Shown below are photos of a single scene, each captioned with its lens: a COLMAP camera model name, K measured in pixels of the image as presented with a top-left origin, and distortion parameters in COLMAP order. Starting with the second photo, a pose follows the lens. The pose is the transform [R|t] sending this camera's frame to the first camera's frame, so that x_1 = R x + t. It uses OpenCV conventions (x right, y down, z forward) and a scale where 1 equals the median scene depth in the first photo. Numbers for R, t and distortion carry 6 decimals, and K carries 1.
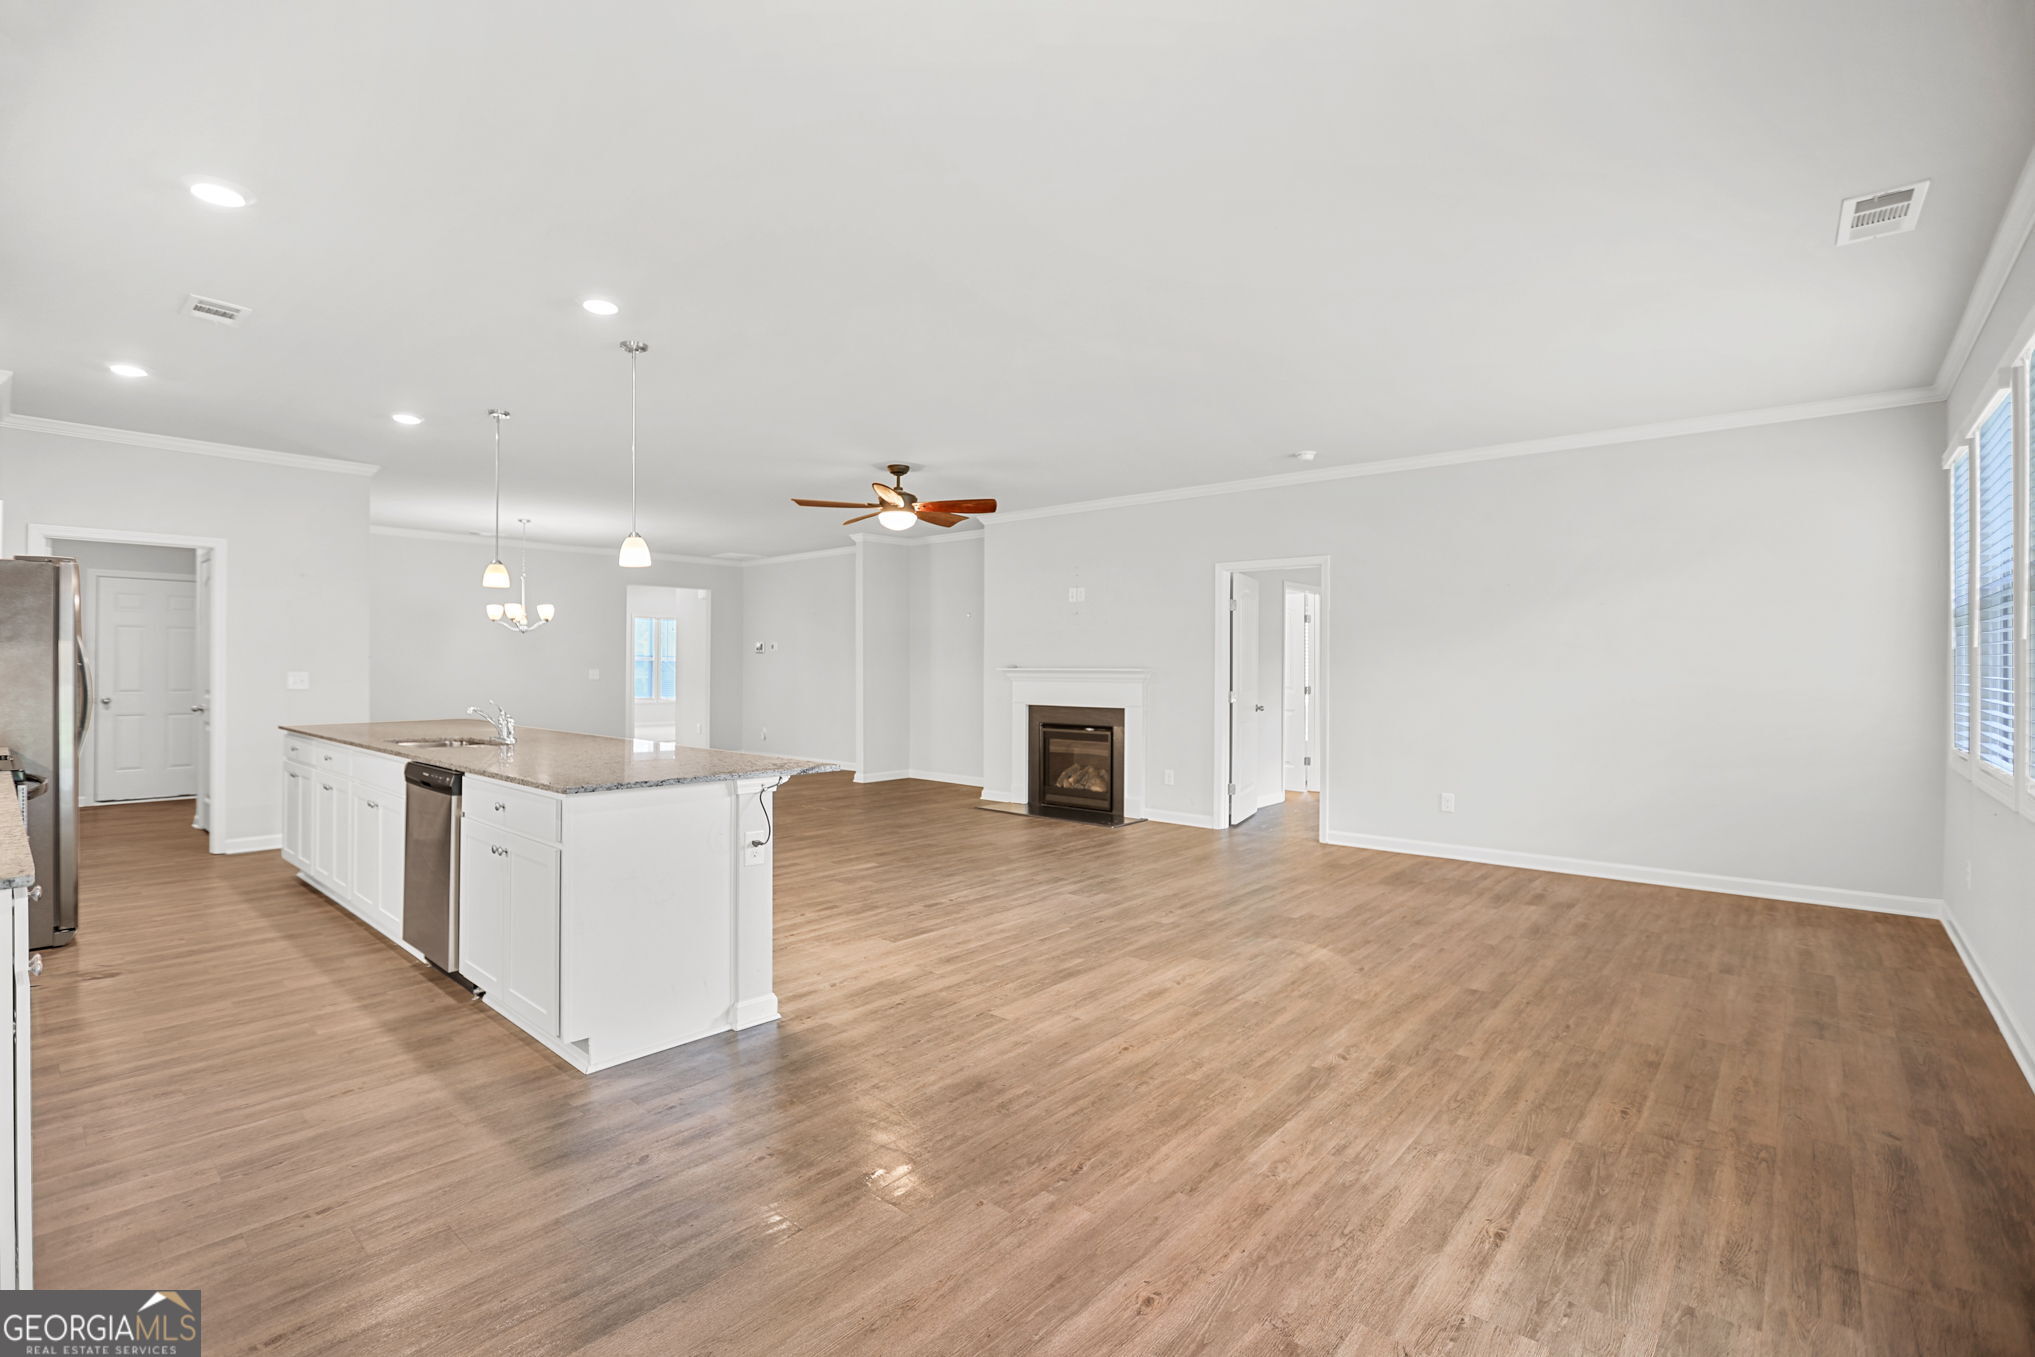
lens RADIAL K [[923.6, 0, 1017.5], [0, 923.6, 678.5], [0, 0, 1]] dist [-0.031069, 0.009042]
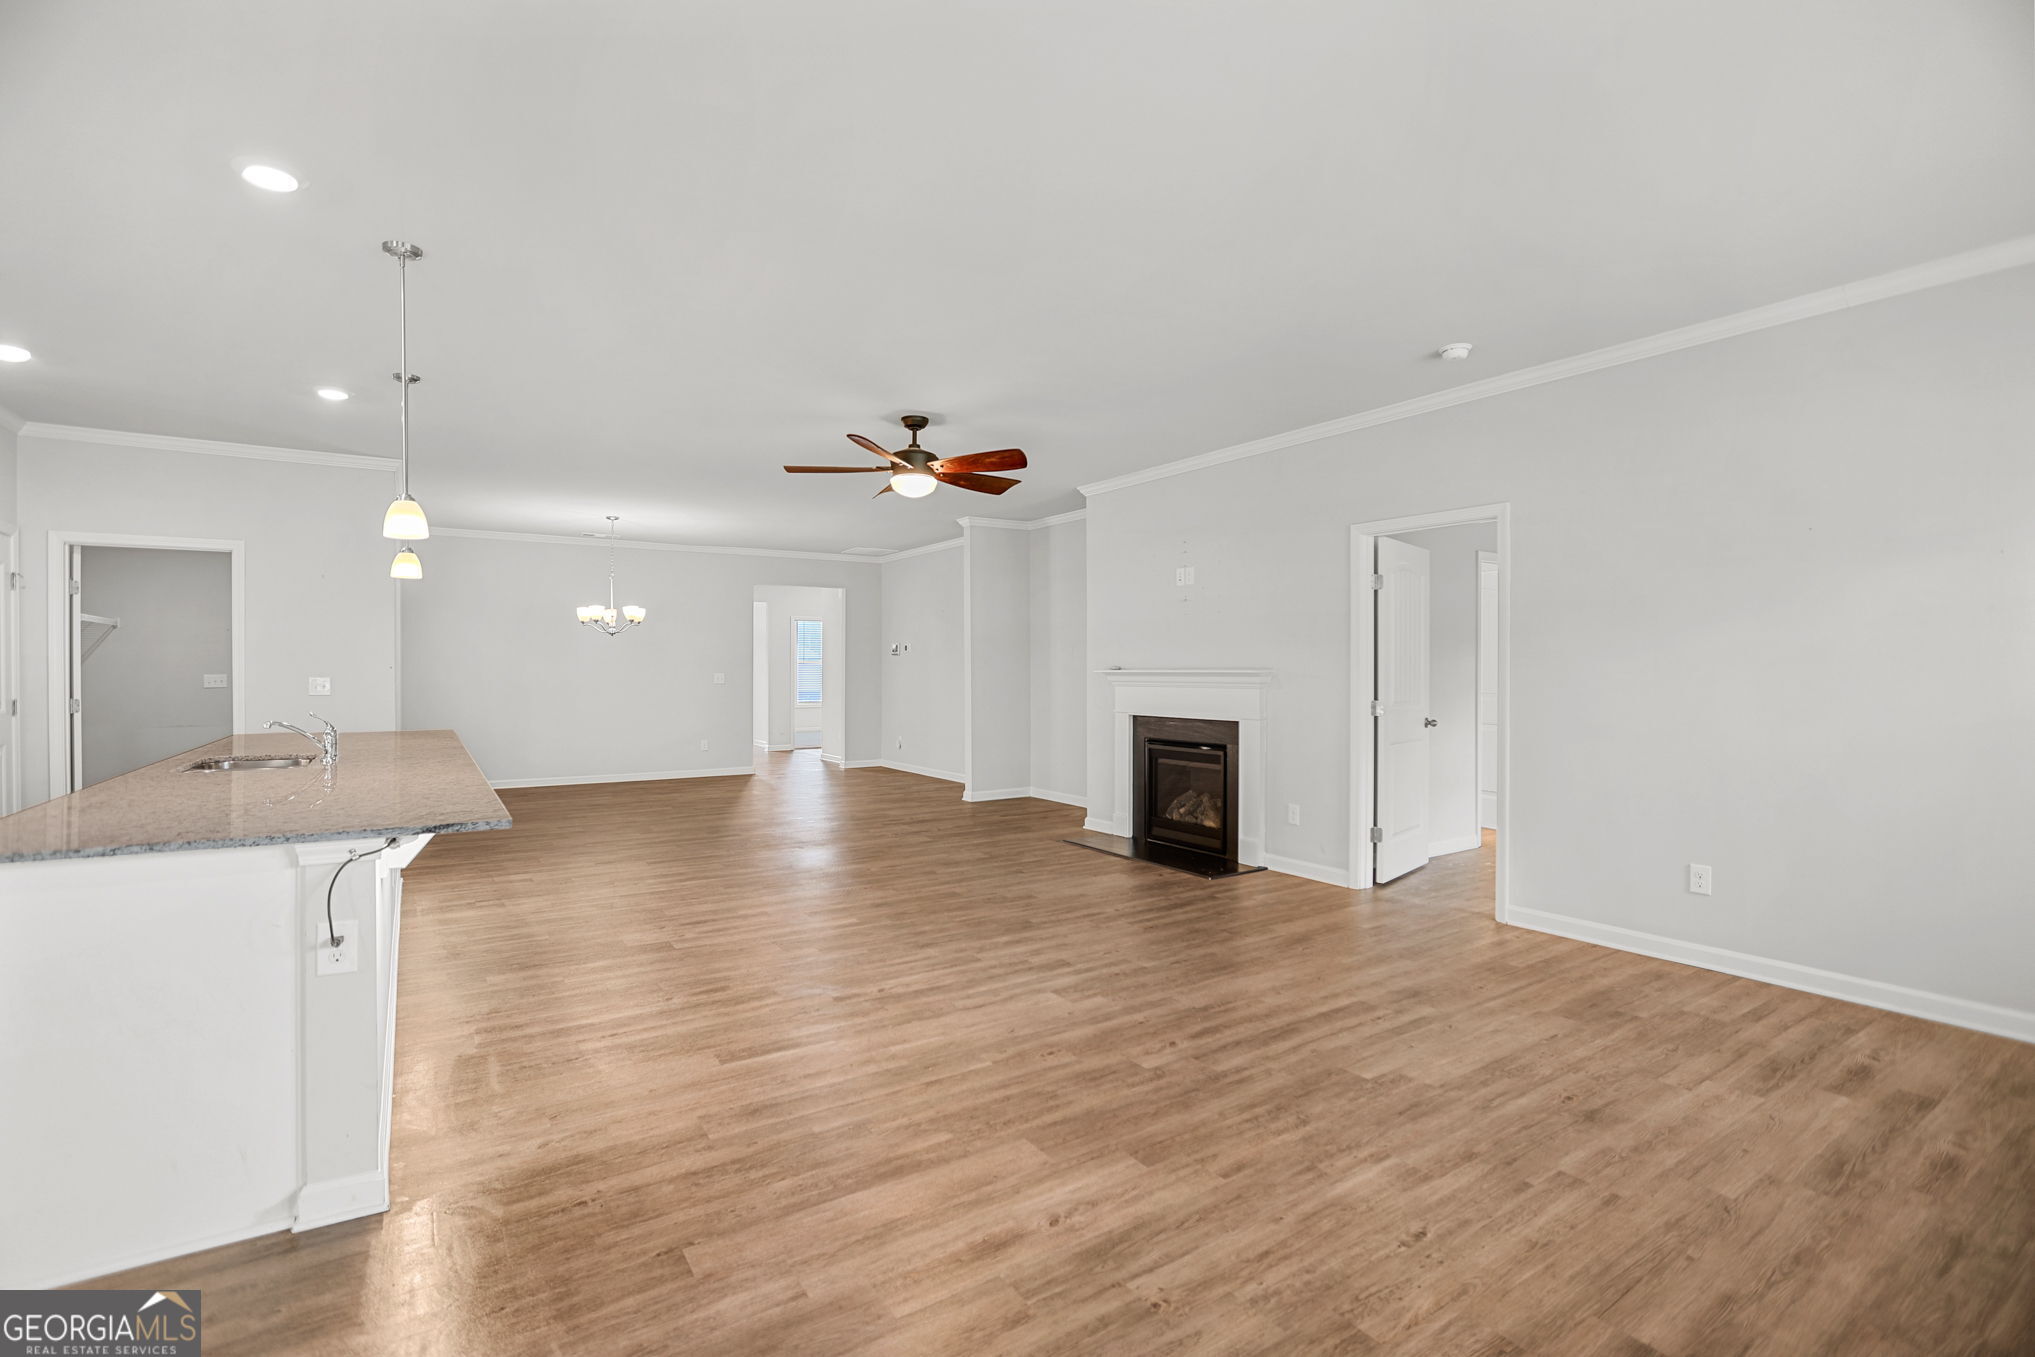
lens RADIAL K [[923.6, 0, 1017.5], [0, 923.6, 678.5], [0, 0, 1]] dist [-0.031069, 0.009042]
pose [[0.963448, -0.002597, -0.267883, 0.226728], [0.001667, 0.999992, -0.003700, -0.001132], [0.267891, 0.003119, 0.963444, 0.334999]]
